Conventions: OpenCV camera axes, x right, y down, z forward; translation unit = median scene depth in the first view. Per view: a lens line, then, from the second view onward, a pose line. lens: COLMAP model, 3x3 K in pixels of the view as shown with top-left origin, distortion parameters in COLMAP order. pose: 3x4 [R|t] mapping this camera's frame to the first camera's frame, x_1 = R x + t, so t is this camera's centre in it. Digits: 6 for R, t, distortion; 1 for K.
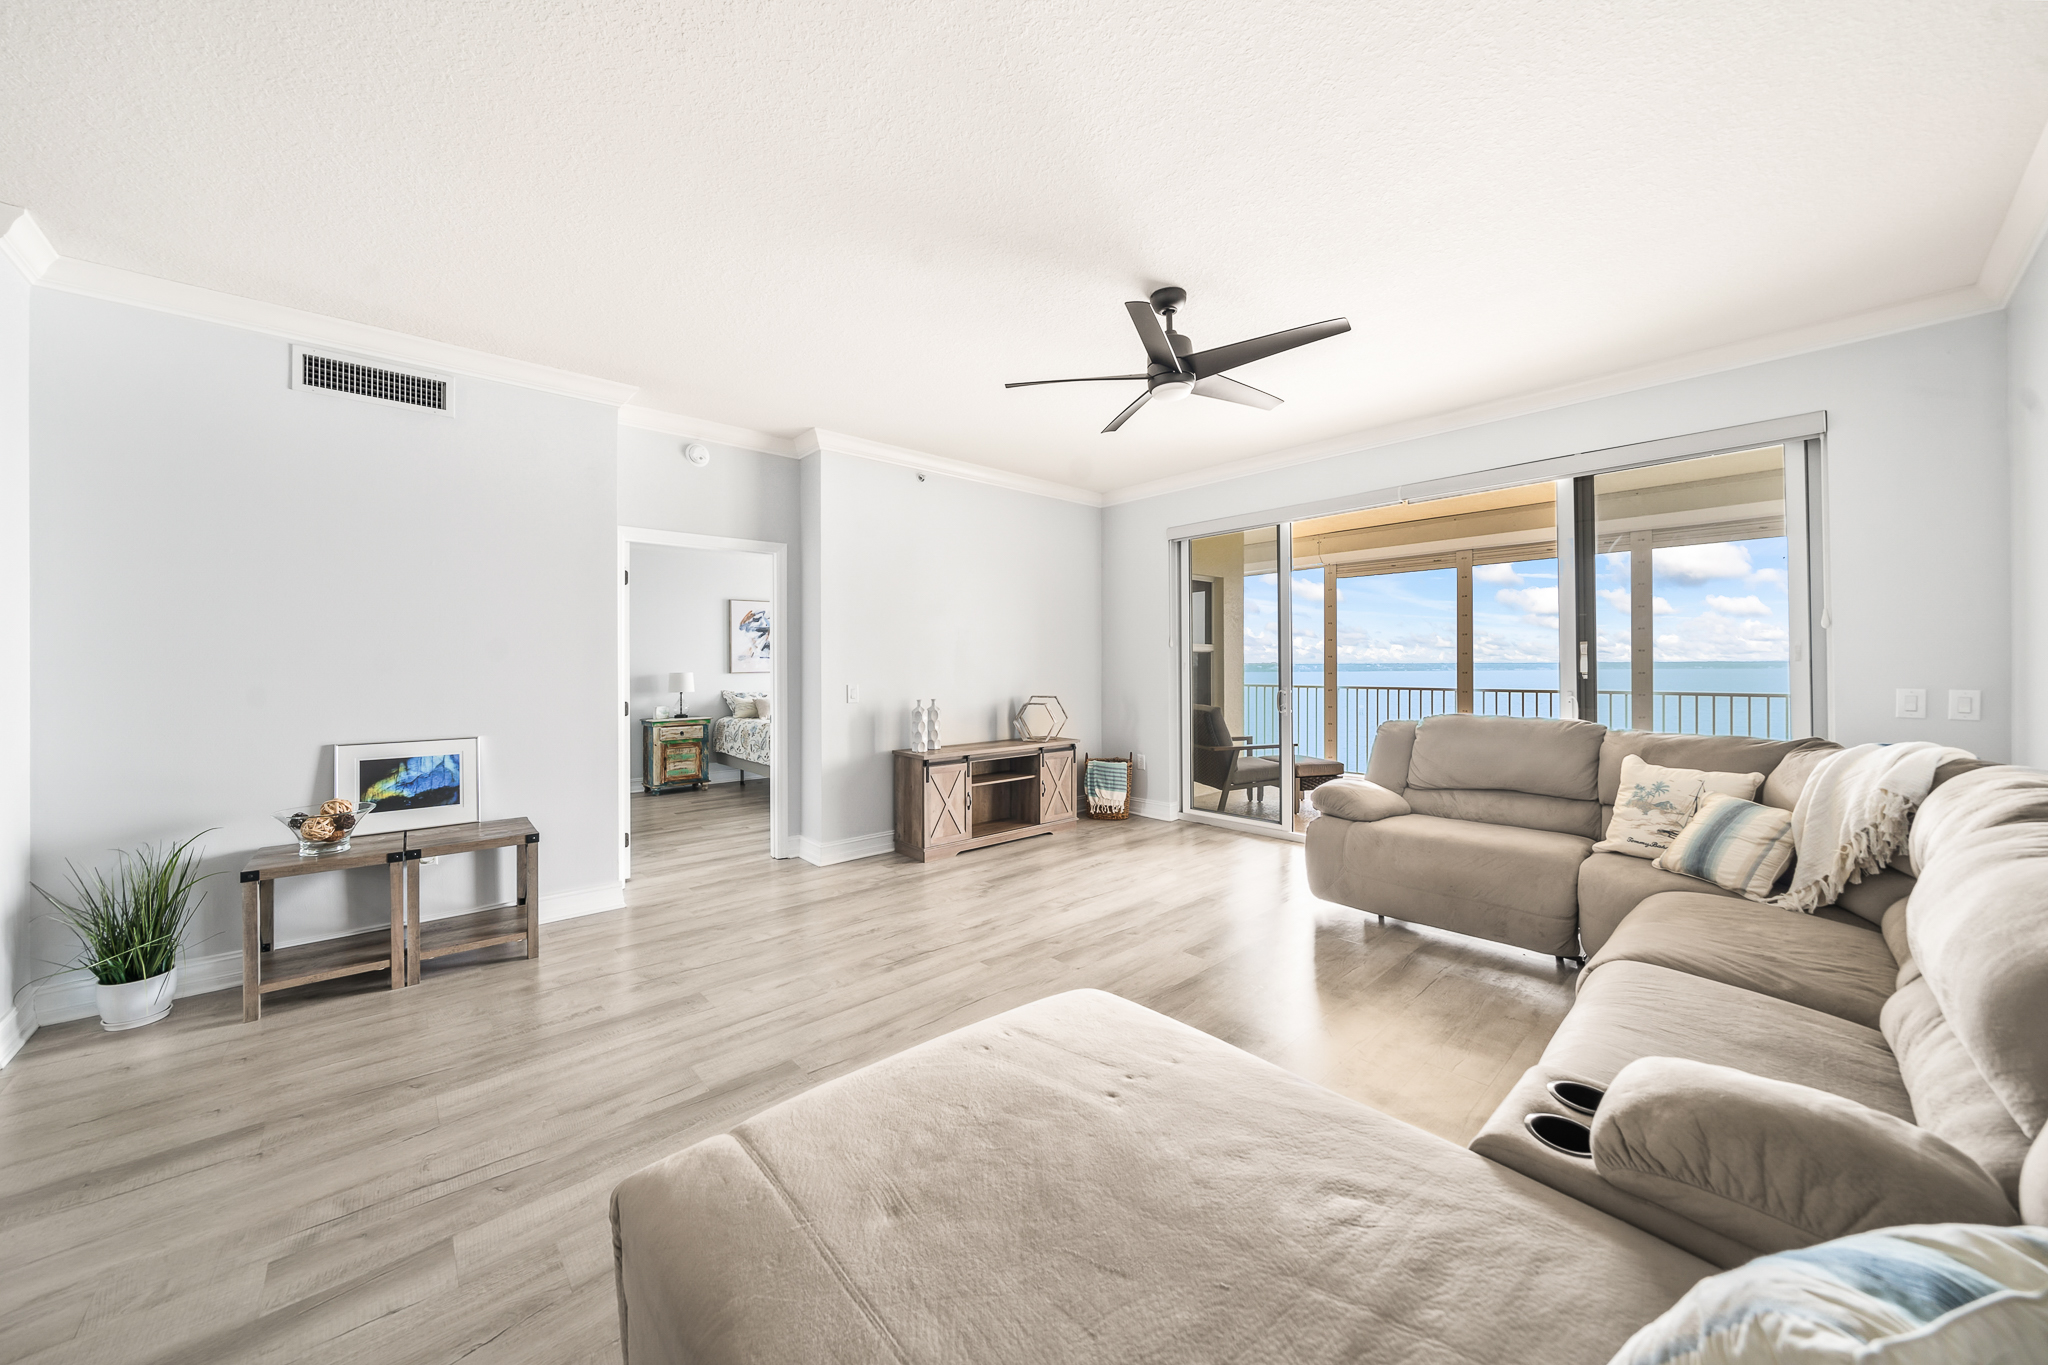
lens RADIAL K [[705.4, 0, 1026.1], [0, 705.4, 661.0], [0, 0, 1]] dist [-0.007897, 0.000363]
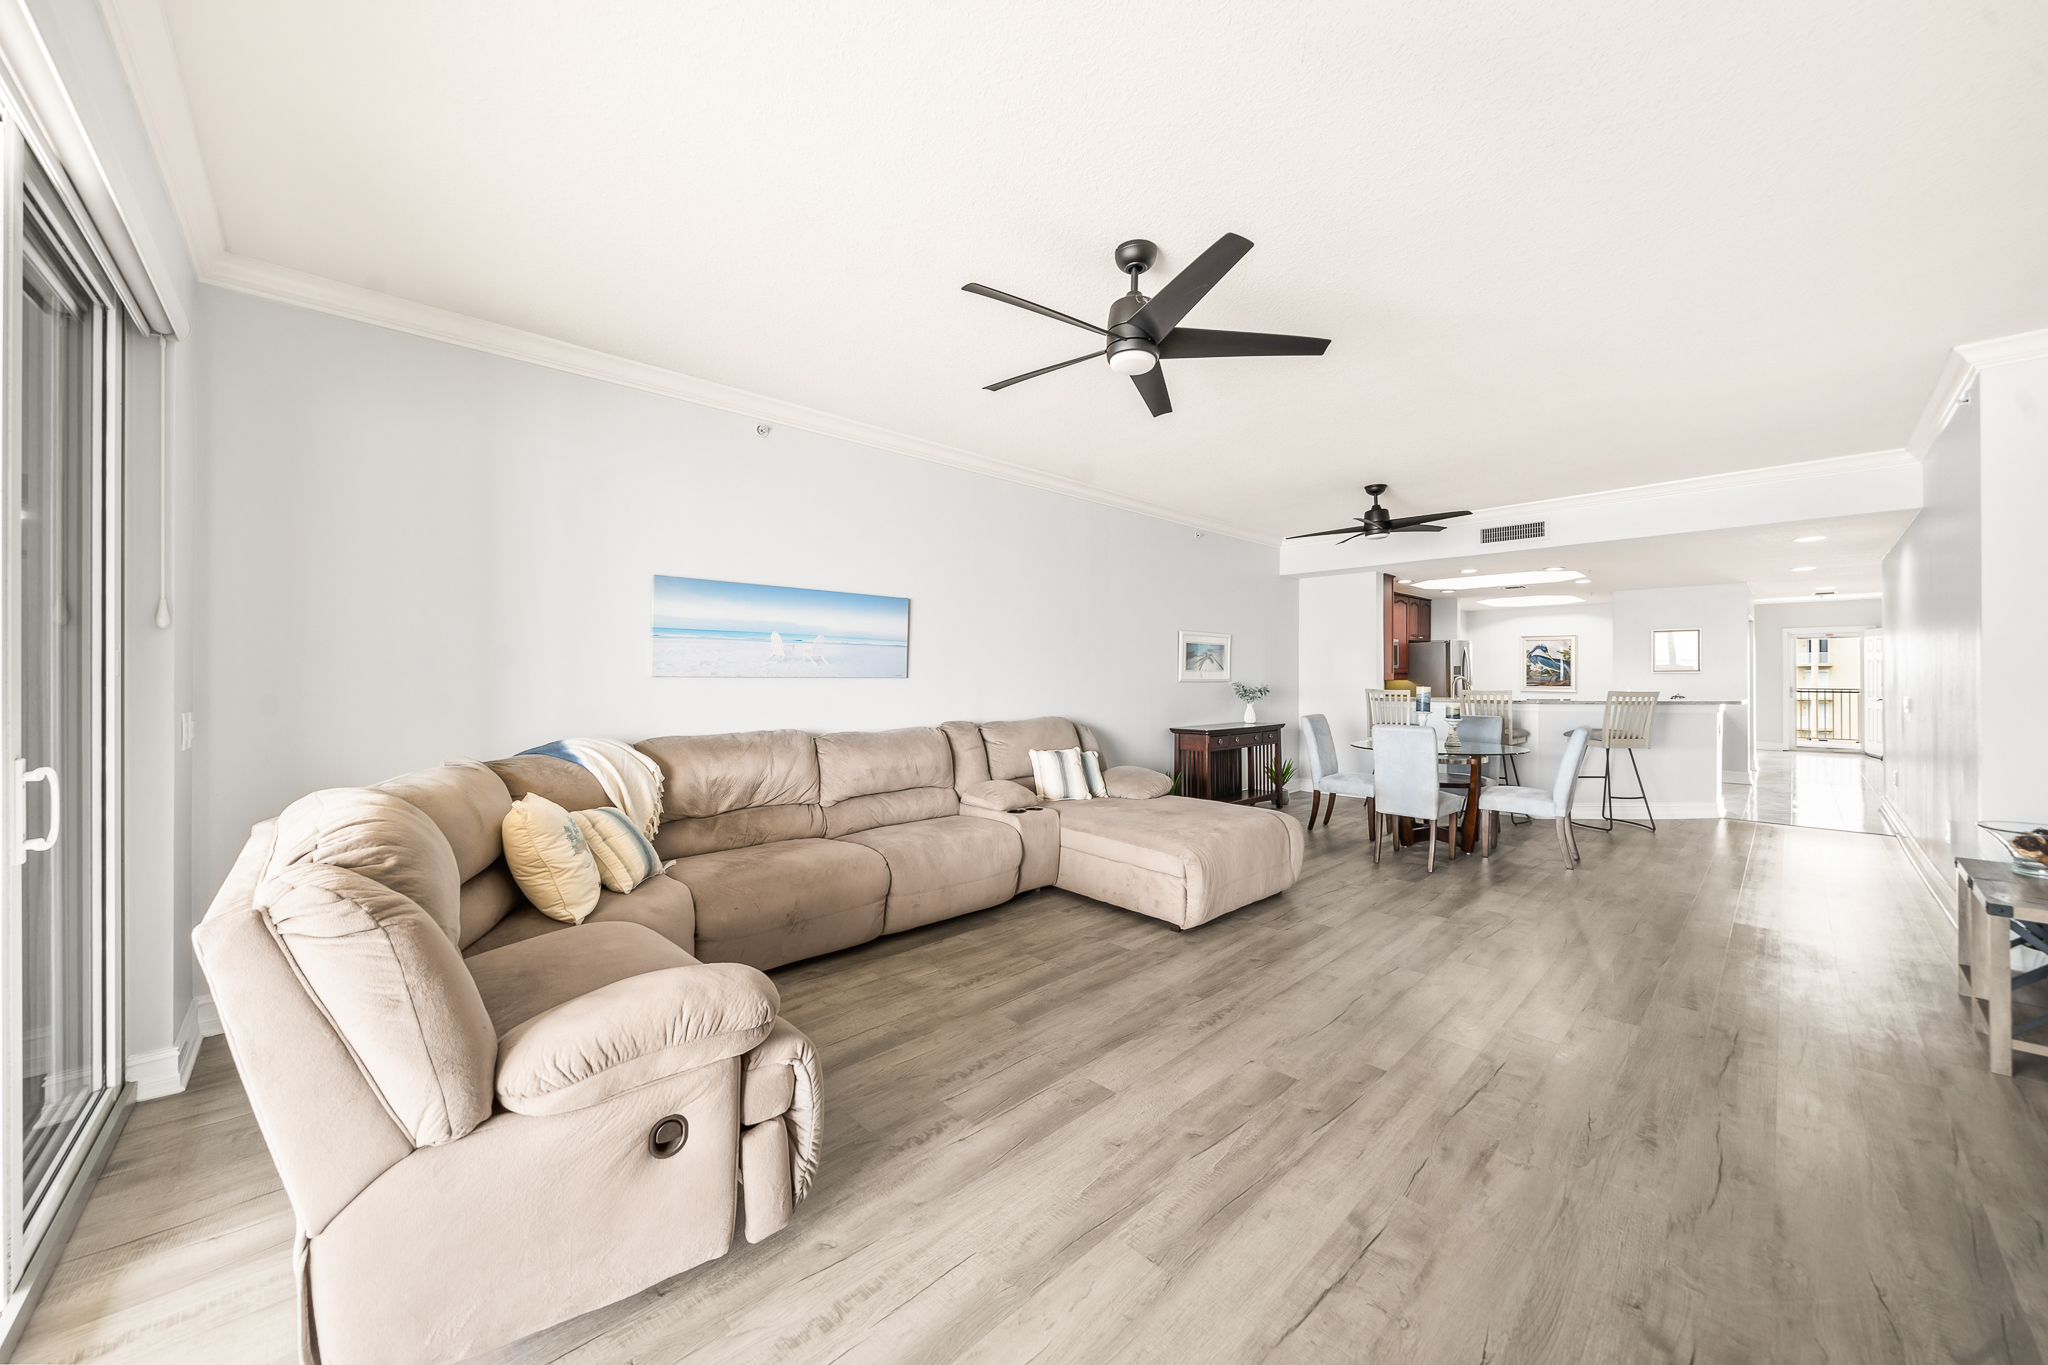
lens RADIAL K [[729.7, 0, 1010.0], [0, 729.7, 668.4], [0, 0, 1]] dist [-0.008550, 0.000167]
pose [[-0.999984, 0.005148, -0.002528, 0.311991], [0.005187, 0.999867, -0.015441, 0.005258], [0.002449, -0.015454, -0.999878, 1.650086]]
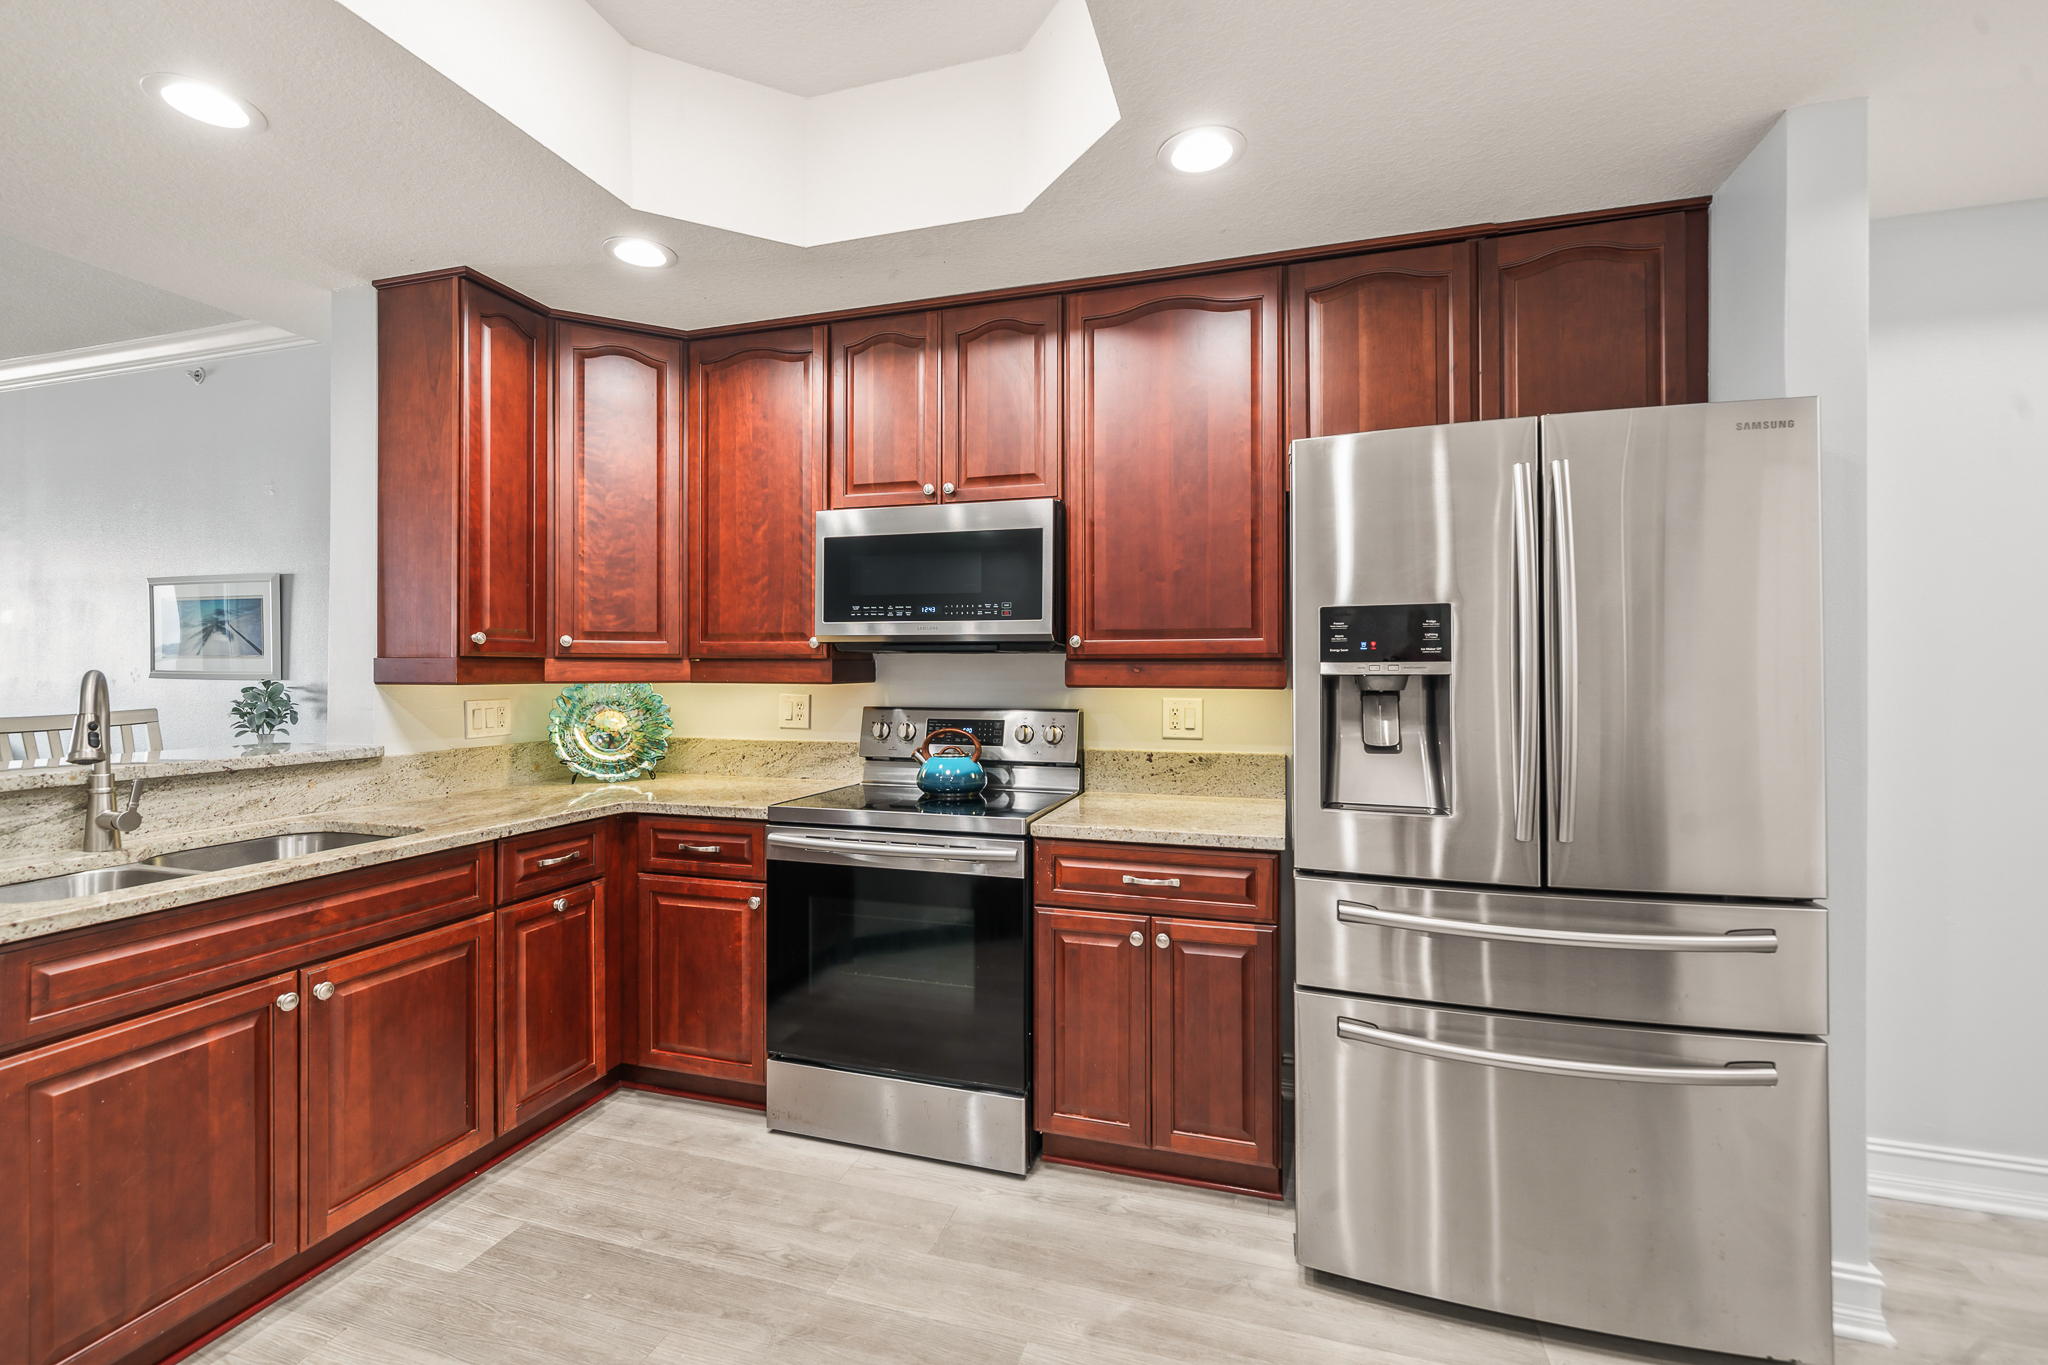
lens RADIAL K [[901.3, 0, 1008.4], [0, 901.3, 660.8], [0, 0, 1]] dist [0.003291, 0.002345]
pose [[-0.497357, 0.011857, 0.867465, -1.874608], [-0.004854, 0.999853, -0.016450, 0.004083], [-0.867532, -0.012392, -0.497226, -0.799306]]
